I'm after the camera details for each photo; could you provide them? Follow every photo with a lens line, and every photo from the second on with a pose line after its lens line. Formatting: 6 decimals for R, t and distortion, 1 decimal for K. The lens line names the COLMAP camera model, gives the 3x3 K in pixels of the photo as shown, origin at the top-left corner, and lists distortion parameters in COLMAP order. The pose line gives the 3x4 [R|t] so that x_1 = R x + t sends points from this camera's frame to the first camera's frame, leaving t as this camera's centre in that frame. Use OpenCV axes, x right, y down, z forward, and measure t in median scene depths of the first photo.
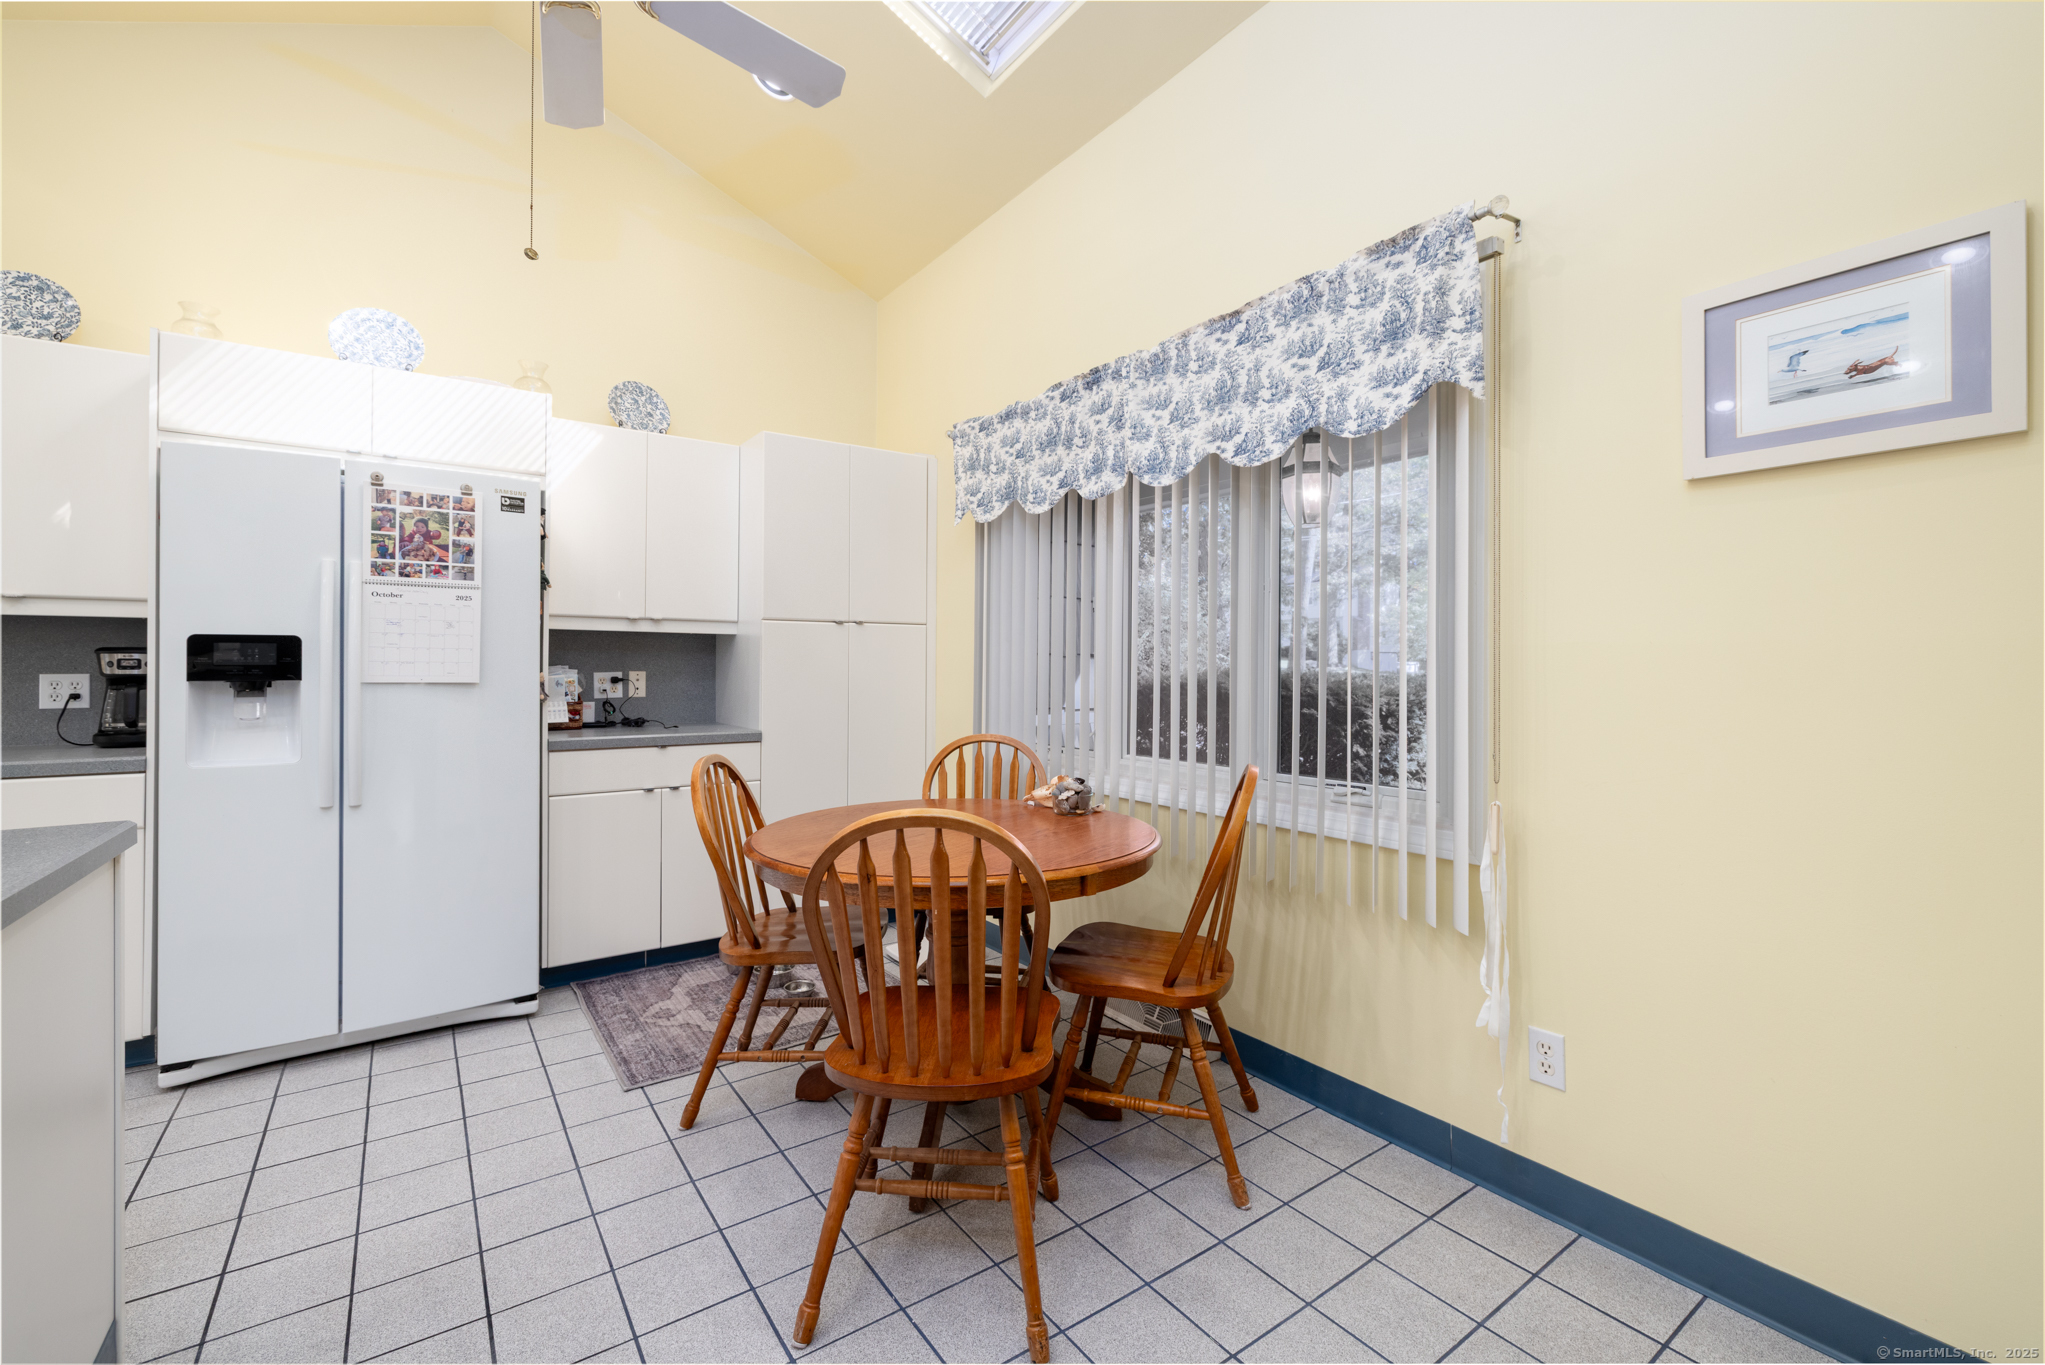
lens RADIAL K [[861.2, 0, 1005.4], [0, 861.2, 657.9], [0, 0, 1]] dist [0.002809, -0.000947]
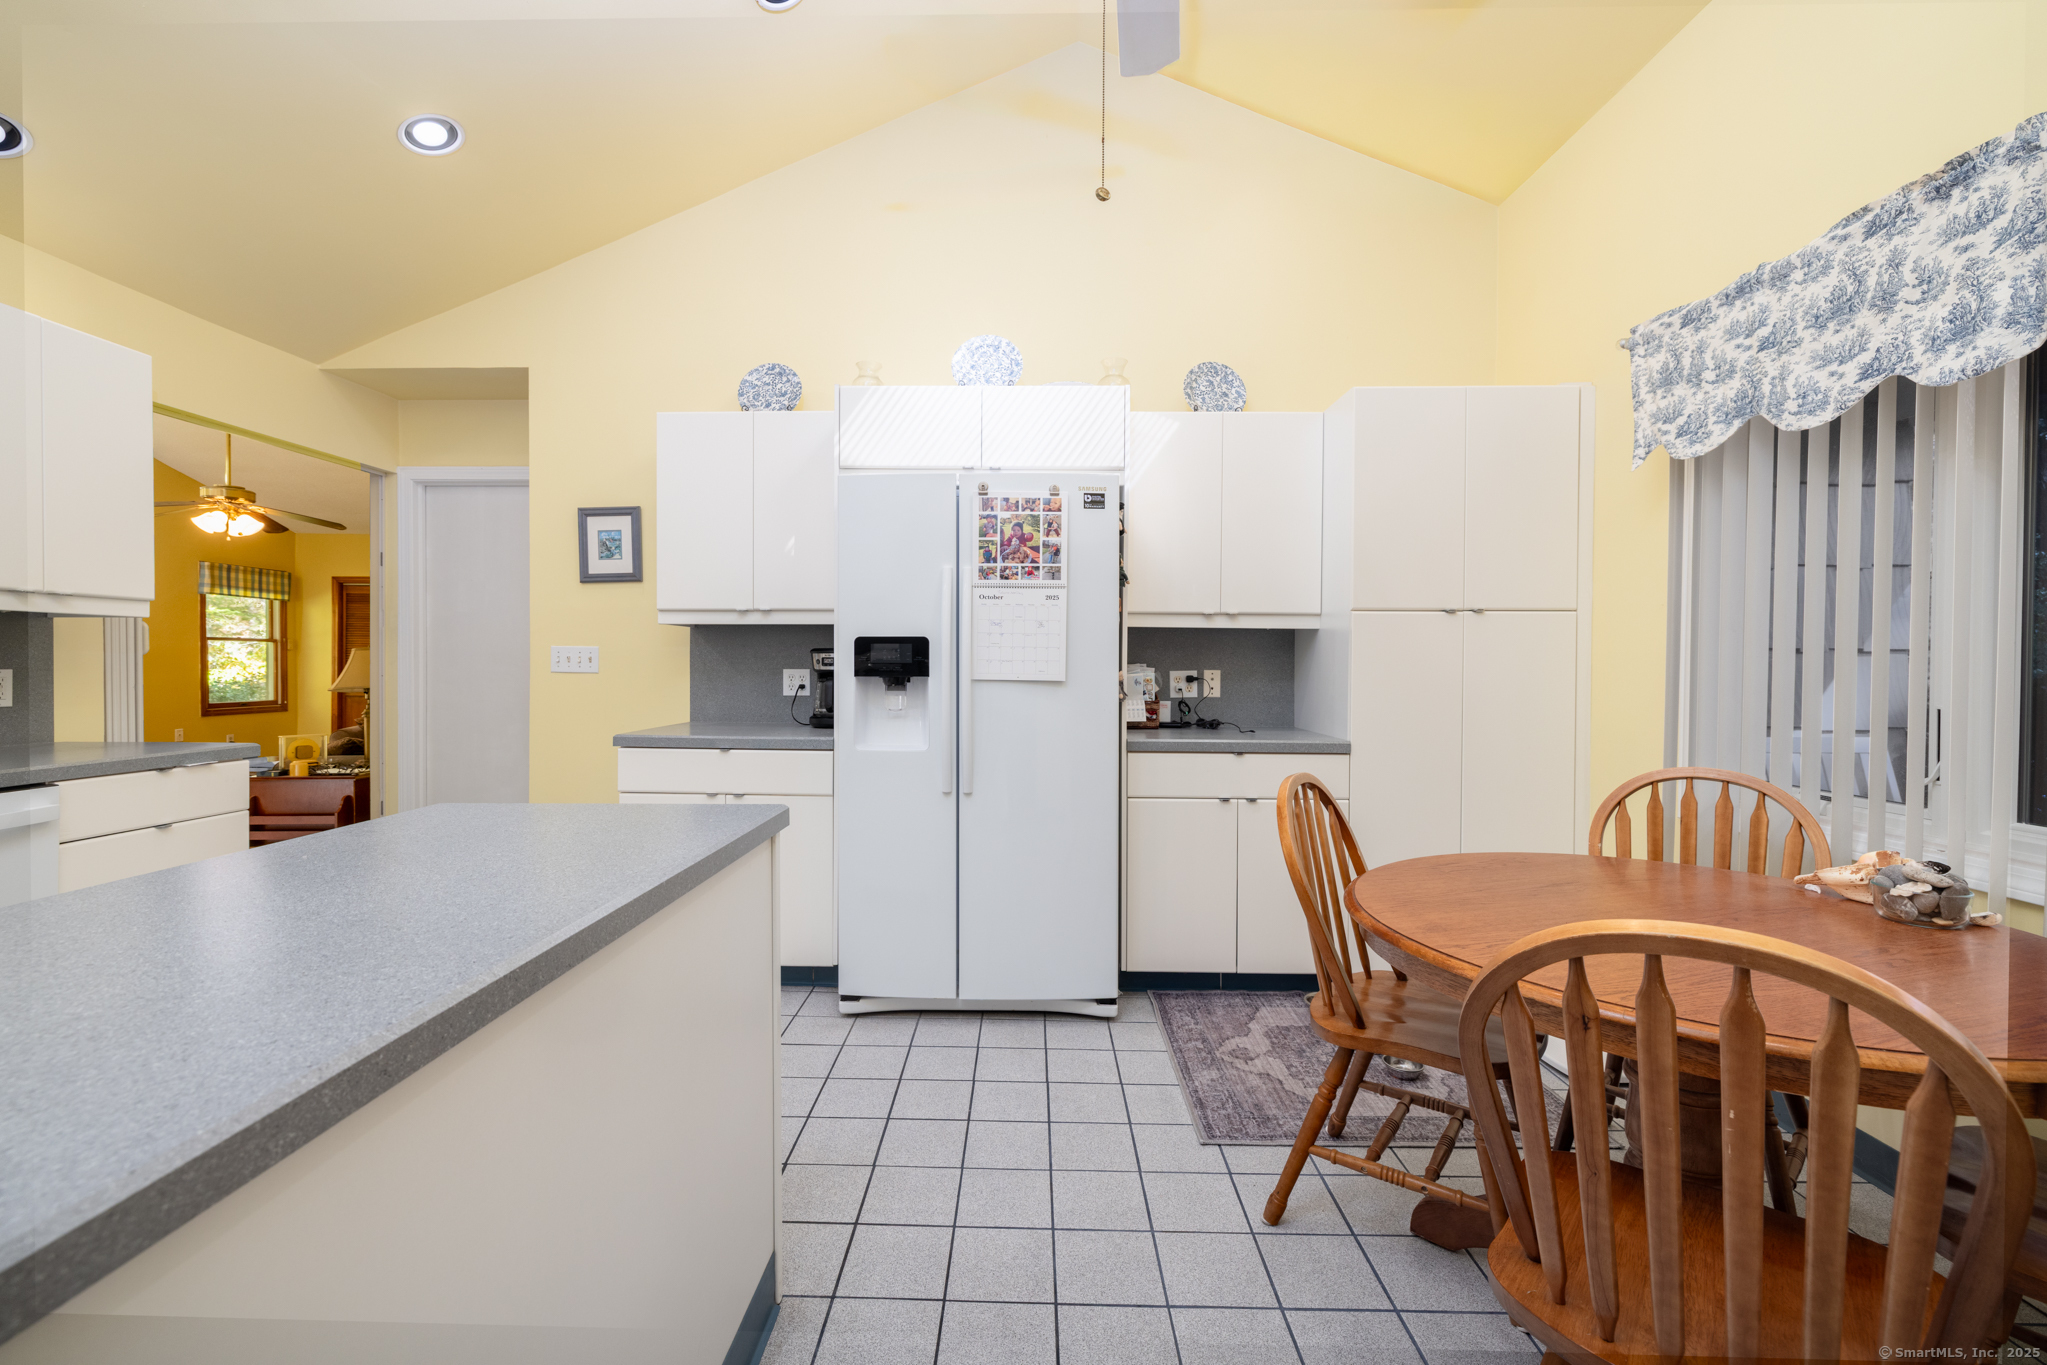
lens RADIAL K [[858.1, 0, 1011.7], [0, 858.1, 667.4], [0, 0, 1]] dist [0.002716, -0.000127]
pose [[0.808566, 0.006205, -0.588372, -0.073254], [0.002115, 0.999907, 0.013451, -0.000694], [0.588401, -0.012121, 0.808478, 0.157555]]
